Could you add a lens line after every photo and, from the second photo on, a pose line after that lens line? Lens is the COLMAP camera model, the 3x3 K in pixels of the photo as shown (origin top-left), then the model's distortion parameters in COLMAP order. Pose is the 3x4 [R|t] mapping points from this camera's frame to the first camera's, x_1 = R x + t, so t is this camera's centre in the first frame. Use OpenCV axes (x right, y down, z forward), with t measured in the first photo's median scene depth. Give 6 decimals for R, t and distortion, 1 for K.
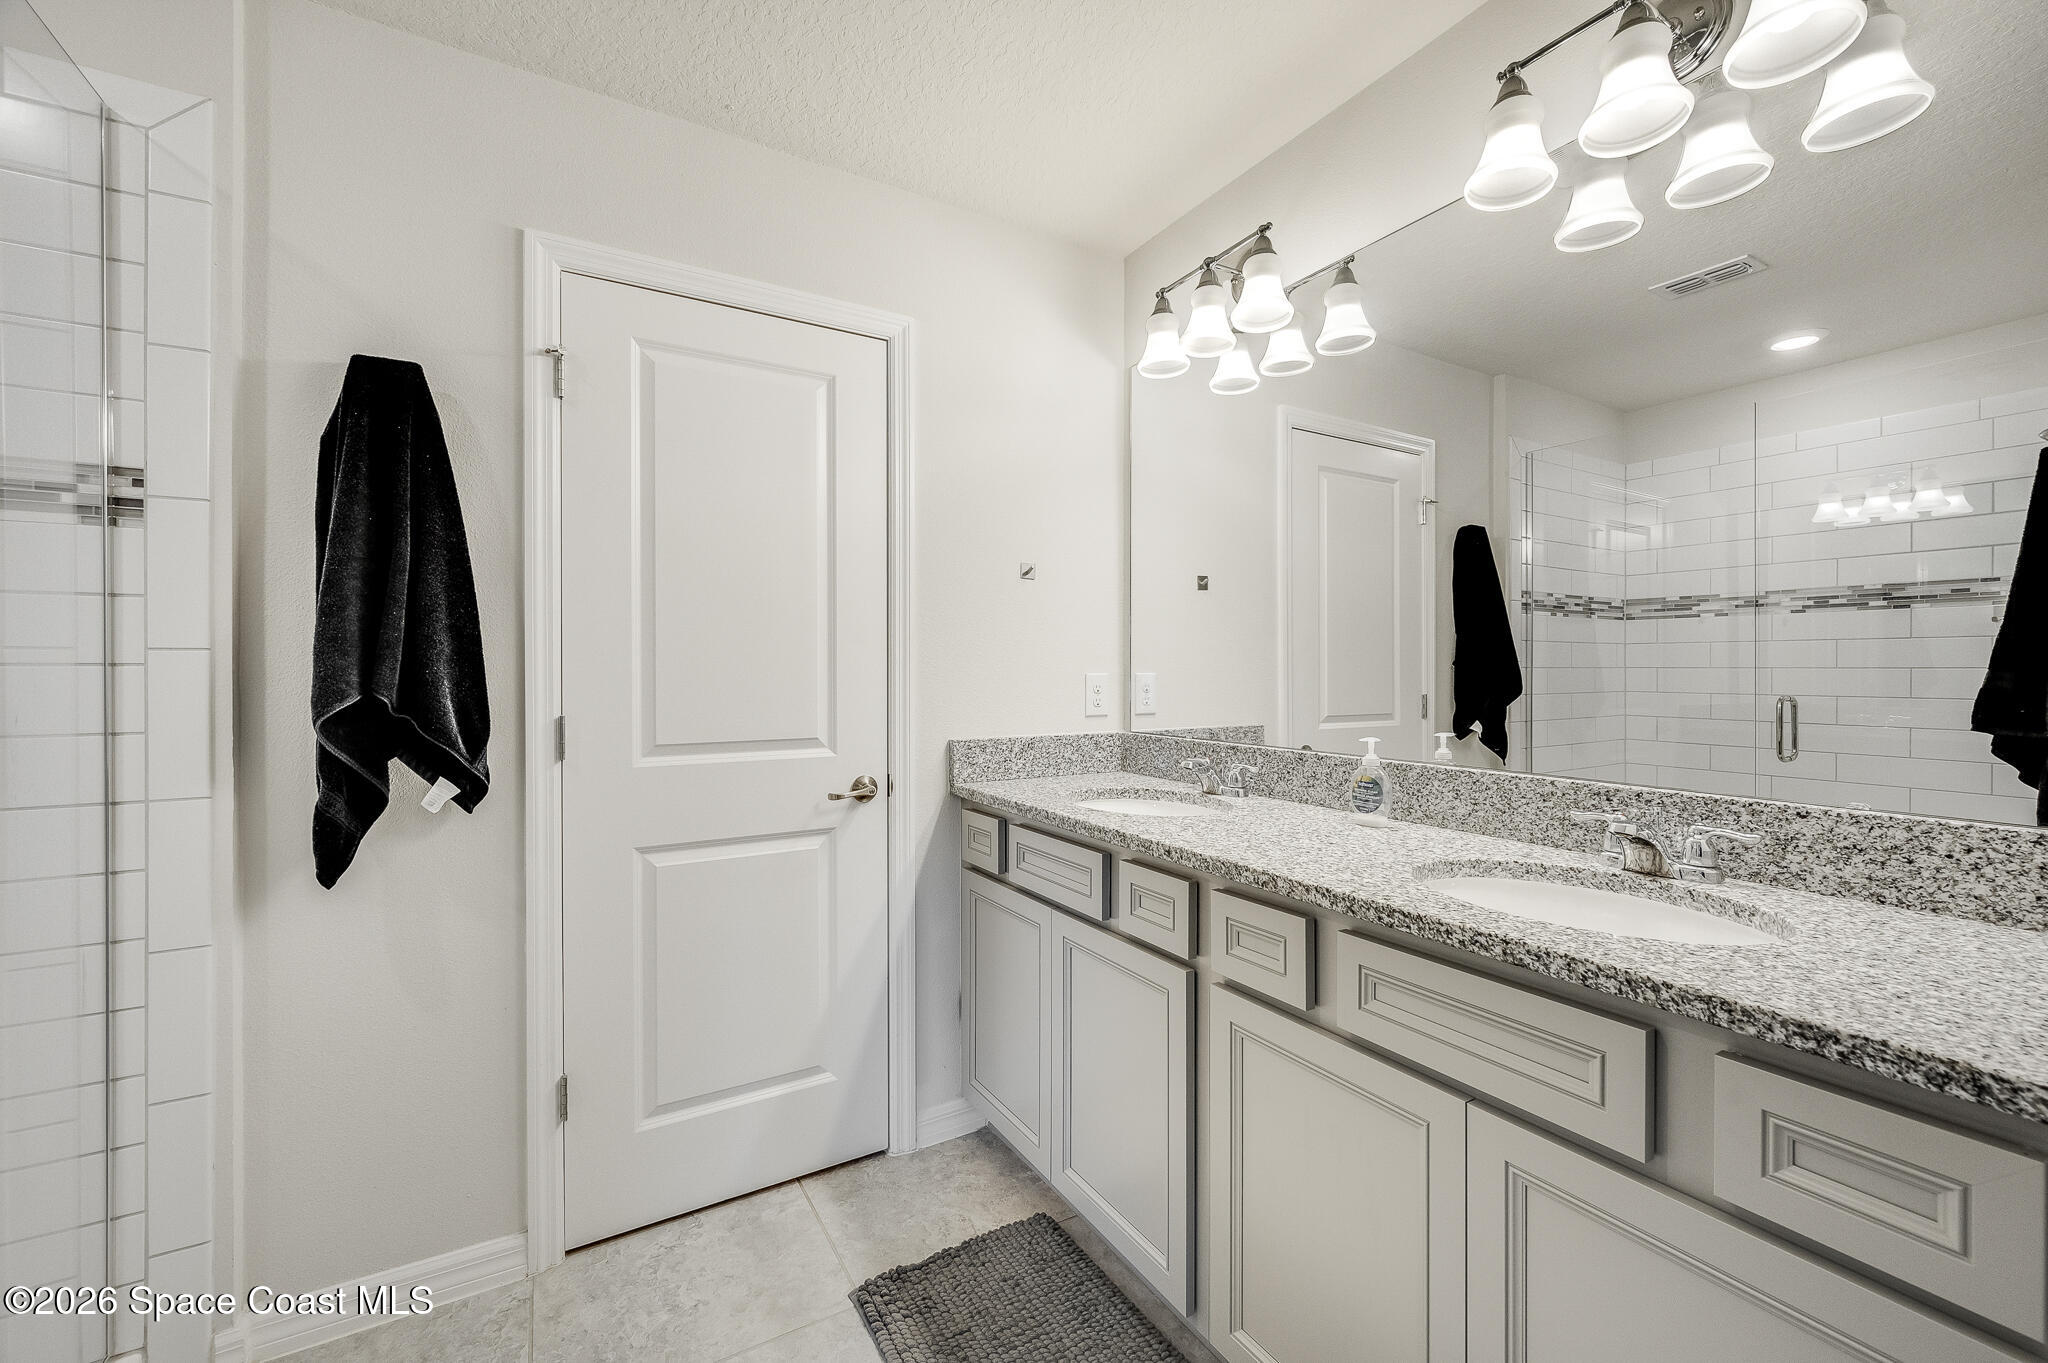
lens RADIAL K [[807.7, 0, 1018.7], [0, 807.7, 687.5], [0, 0, 1]] dist [0.000695, 0.000113]
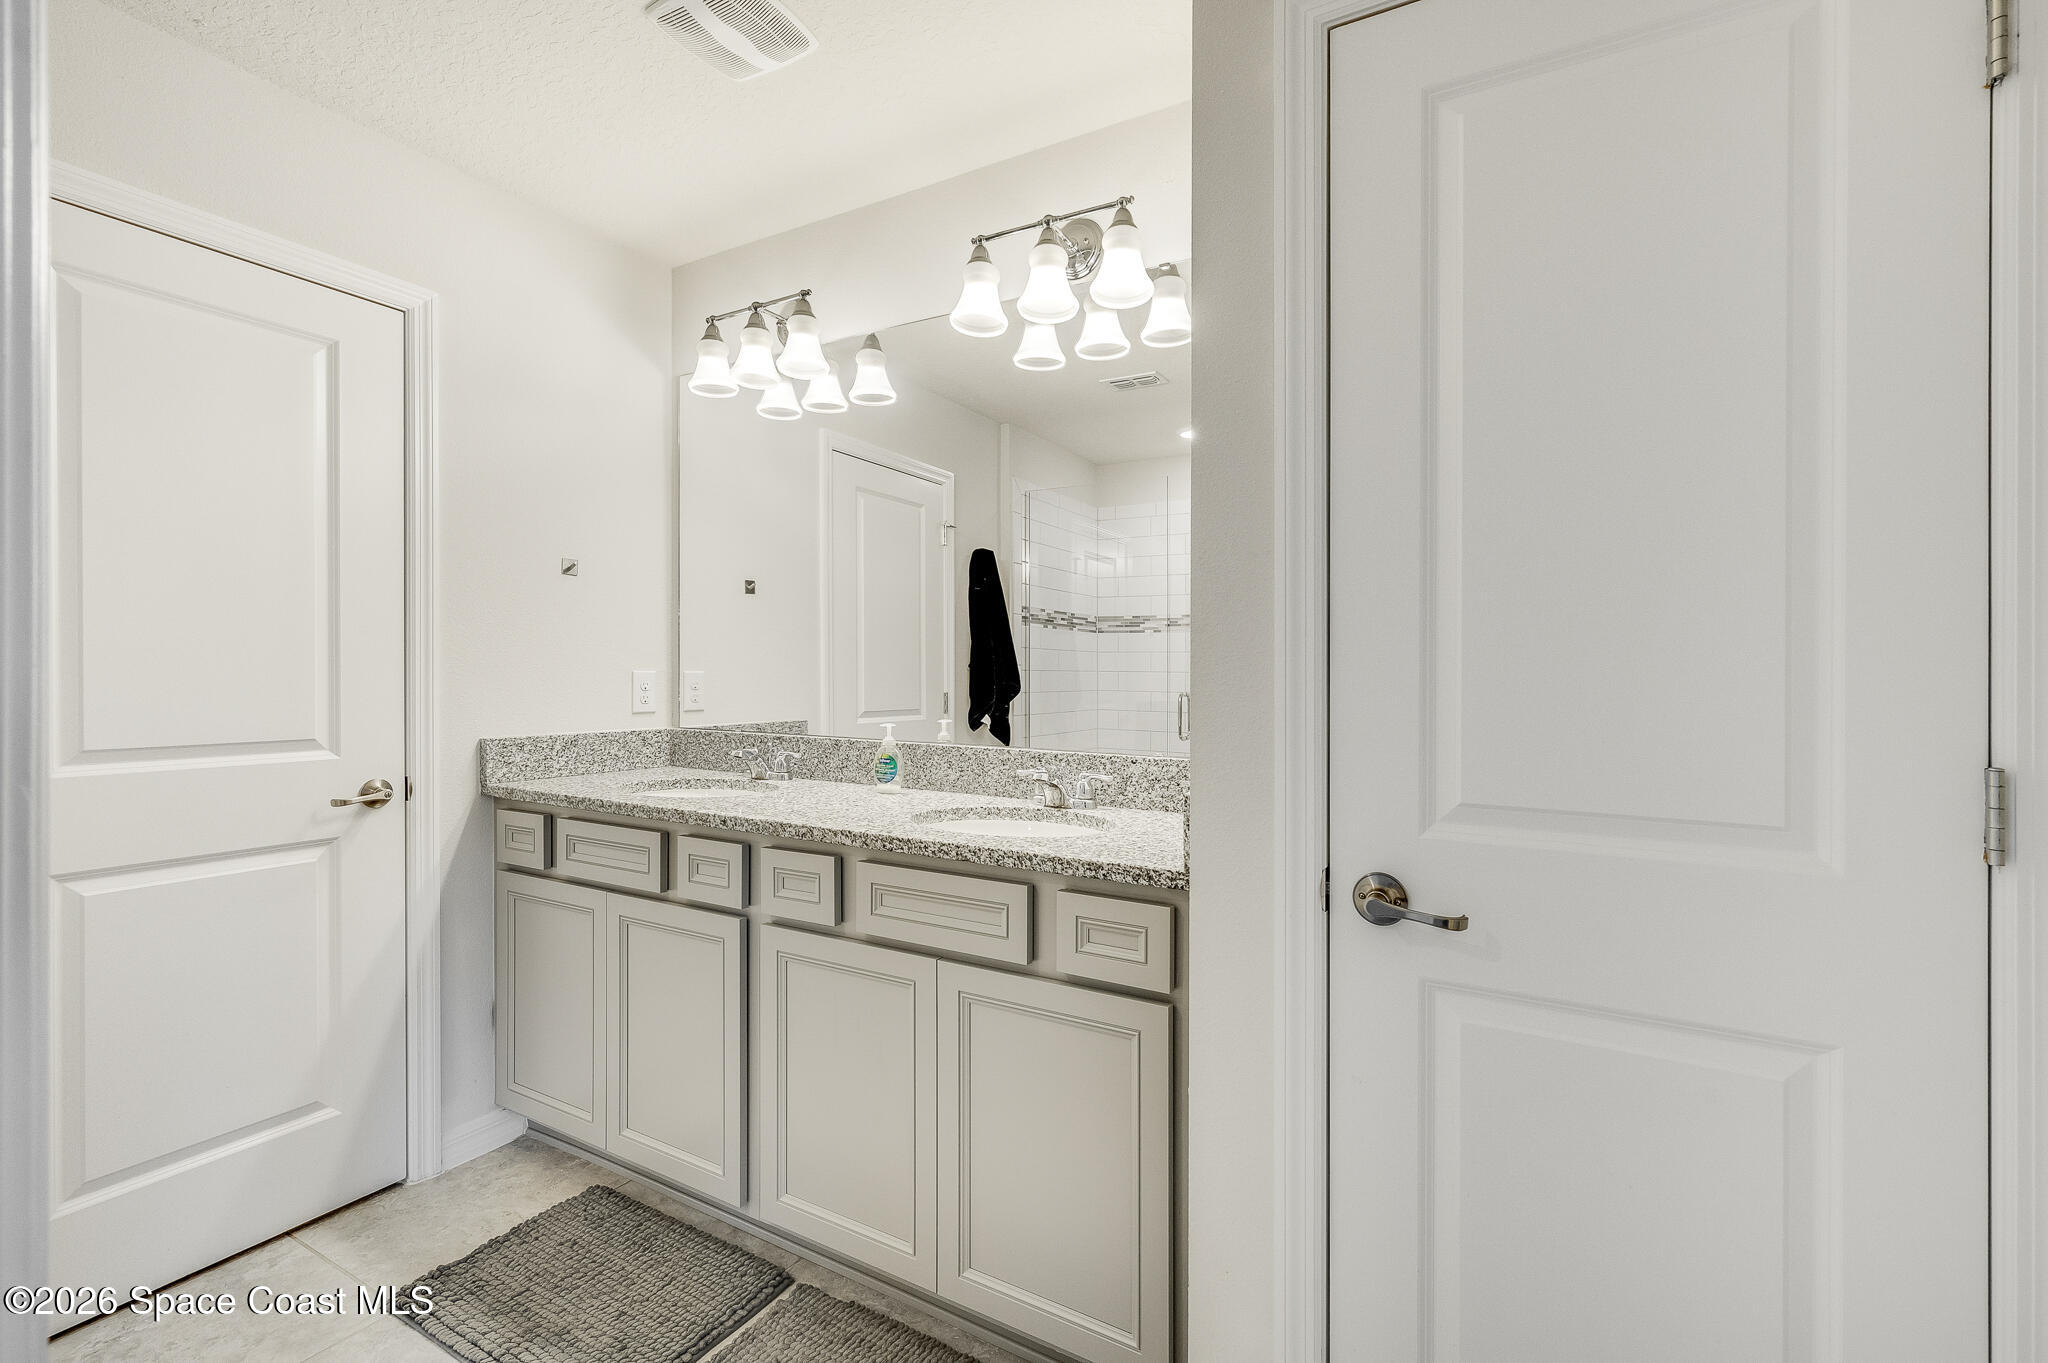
lens RADIAL K [[807.7, 0, 1018.7], [0, 807.7, 687.5], [0, 0, 1]] dist [0.000695, 0.000113]
pose [[0.853534, -0.001196, 0.521036, -0.046137], [0.001181, 0.999999, 0.000361, 0.005136], [-0.521036, 0.000307, 0.853534, -0.173666]]
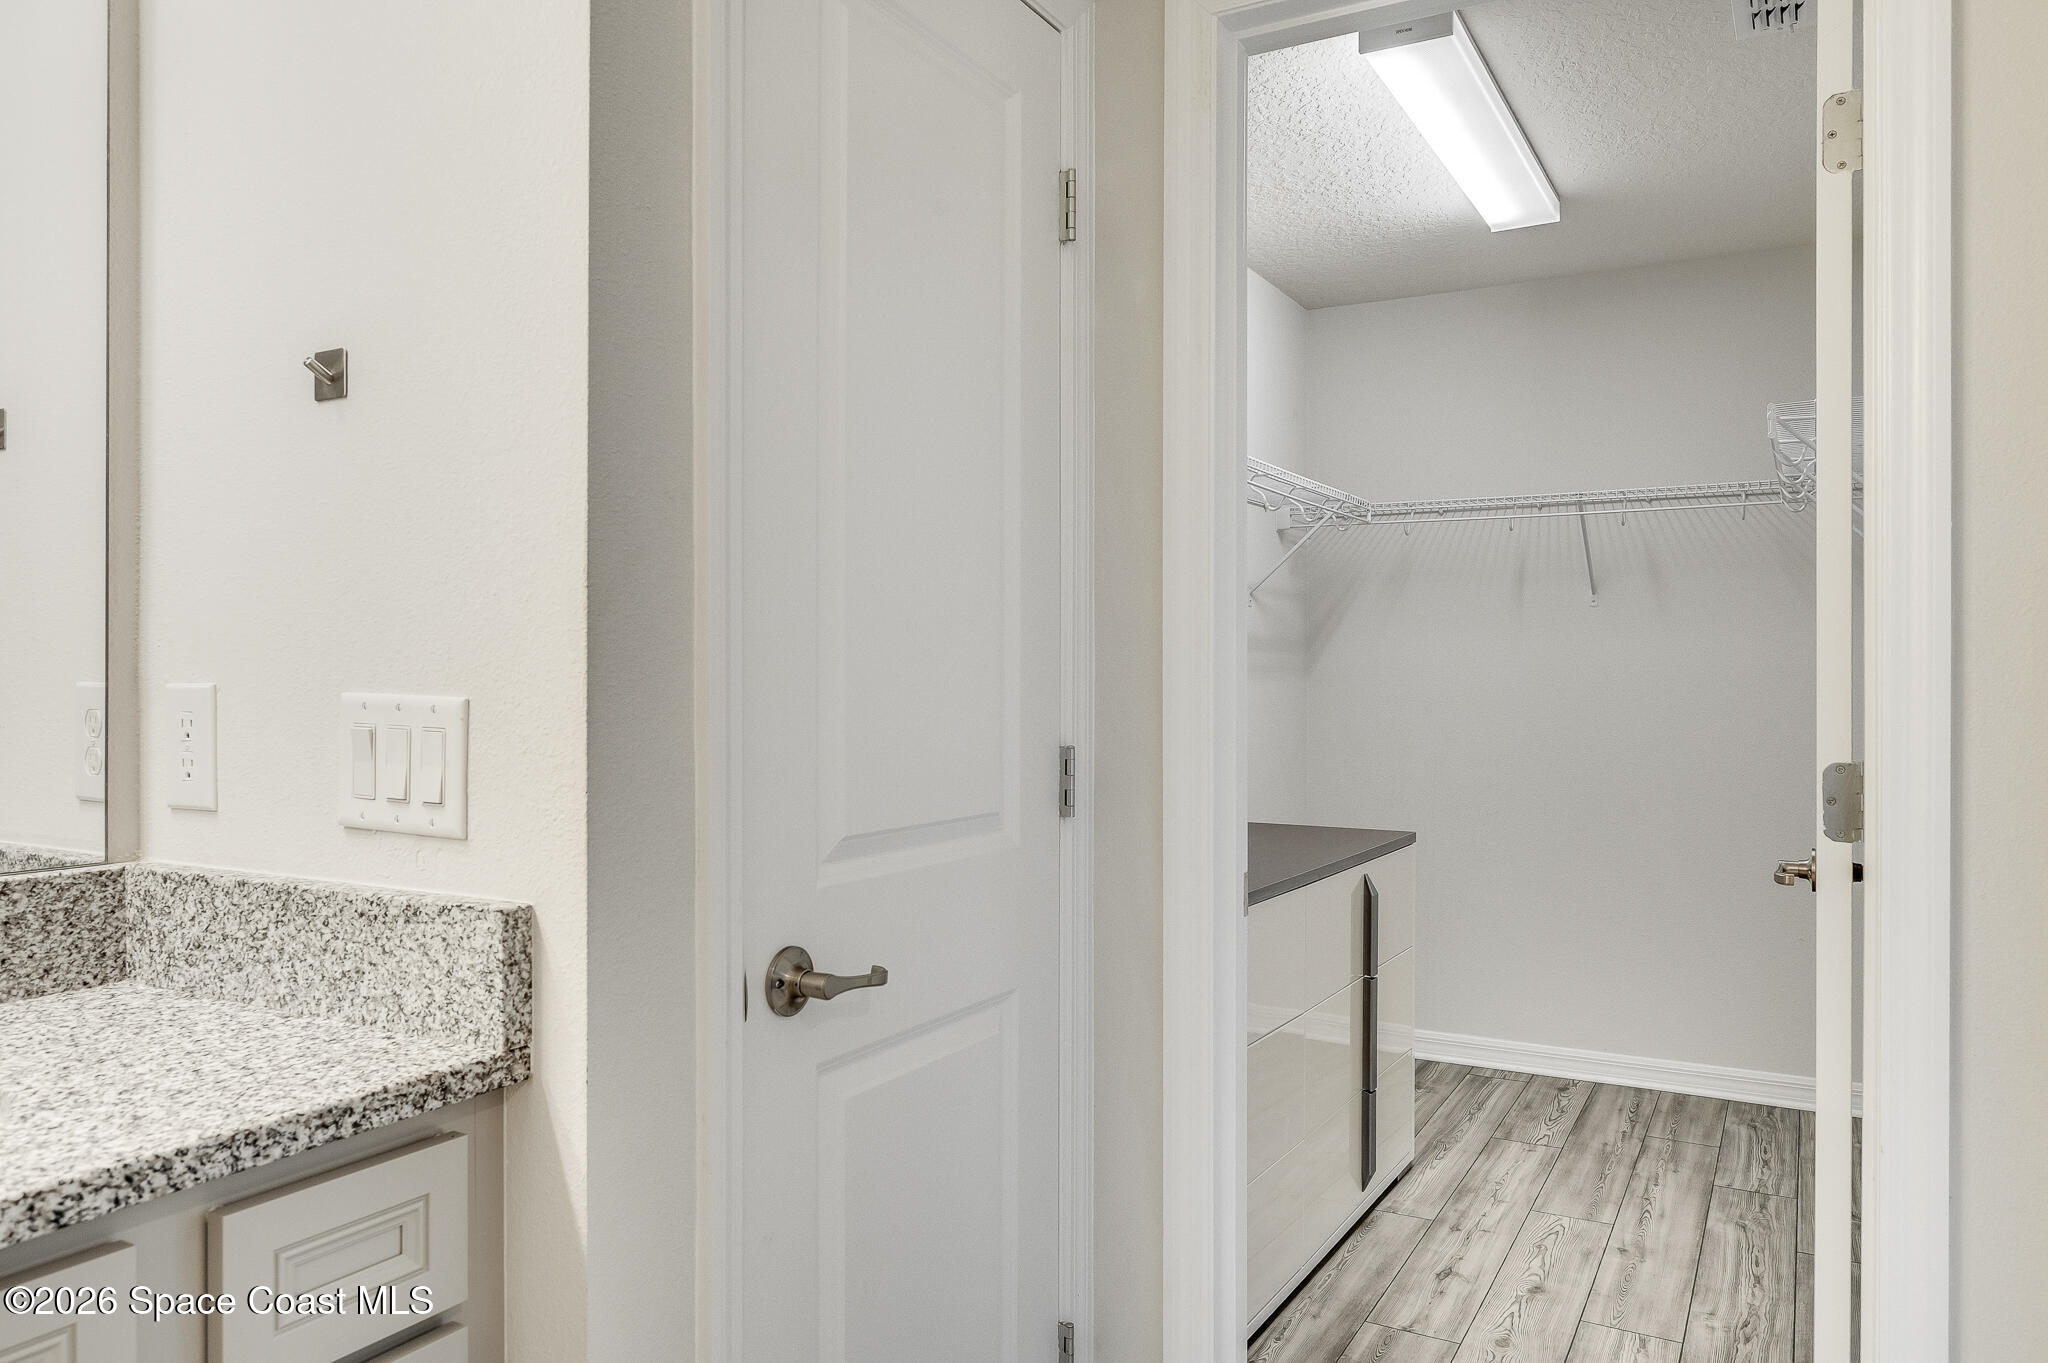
lens RADIAL K [[1425.3, 0, 1024.0], [0, 1425.3, 681.5], [0, 0, 1]] dist [0.001904, 0.001038]
pose [[-0.506415, -0.004053, 0.862280, -0.226698], [0.016763, 0.999754, 0.014545, -0.010837], [-0.862127, 0.021820, -0.506223, 0.392644]]
